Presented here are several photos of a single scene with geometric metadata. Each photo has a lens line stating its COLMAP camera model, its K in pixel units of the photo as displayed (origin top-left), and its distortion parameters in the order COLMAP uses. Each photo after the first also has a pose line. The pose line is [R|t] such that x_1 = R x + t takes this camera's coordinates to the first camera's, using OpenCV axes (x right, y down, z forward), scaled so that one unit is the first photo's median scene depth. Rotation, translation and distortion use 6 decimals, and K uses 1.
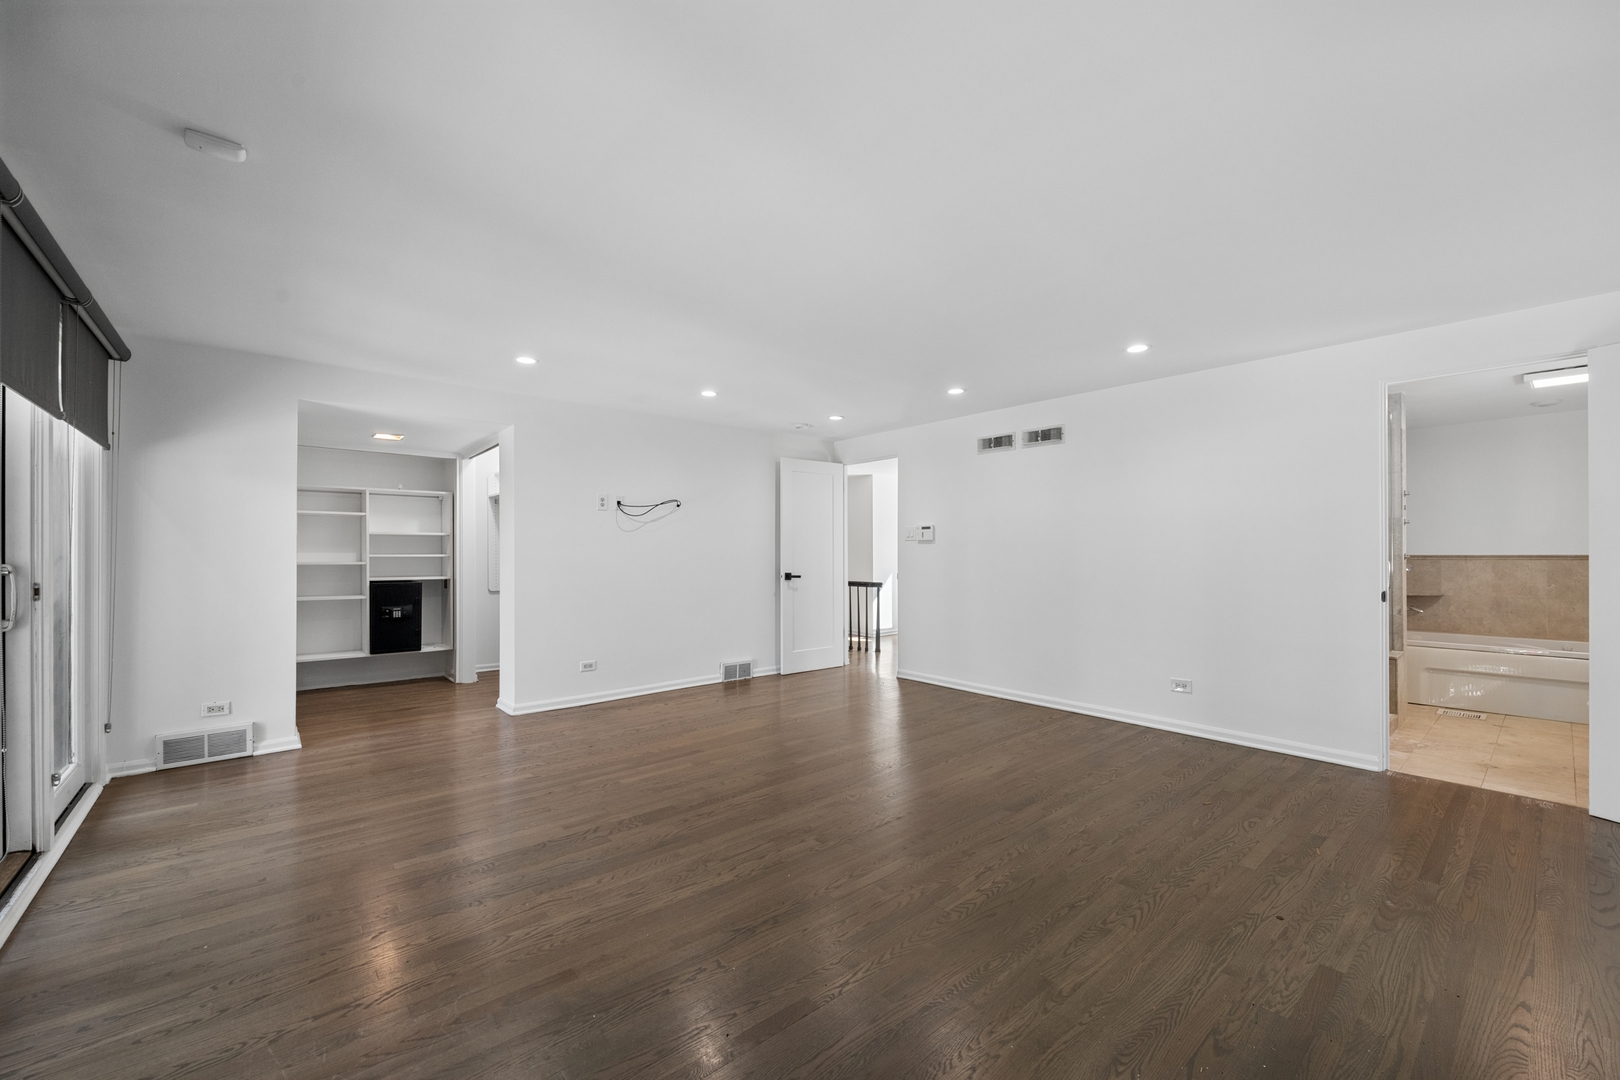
lens RADIAL K [[654.0, 0, 812.5], [0, 654.0, 553.2], [0, 0, 1]] dist [-0.002459, -0.000100]
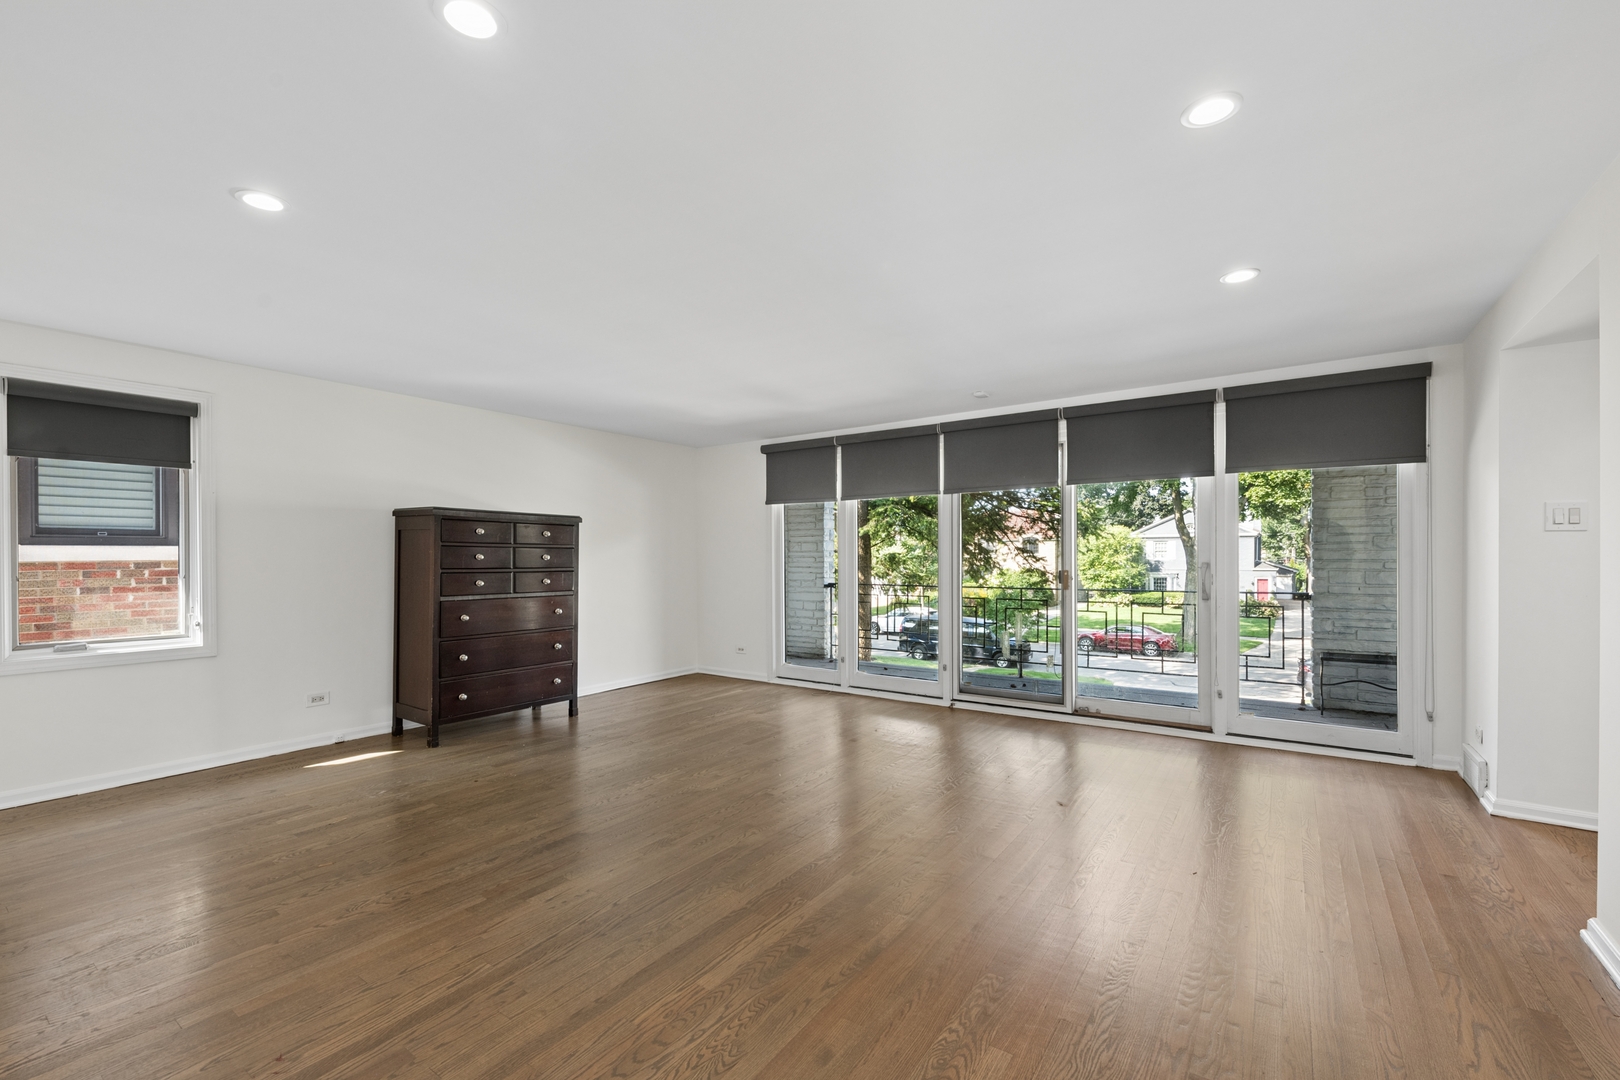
lens RADIAL K [[689.9, 0, 810.1], [0, 689.9, 547.0], [0, 0, 1]] dist [-0.000946, -0.000212]
pose [[-0.969179, 0.004417, -0.246318, 0.199902], [0.006196, 0.999960, -0.006445, -0.012524], [0.246280, -0.007772, -0.969168, 1.801740]]
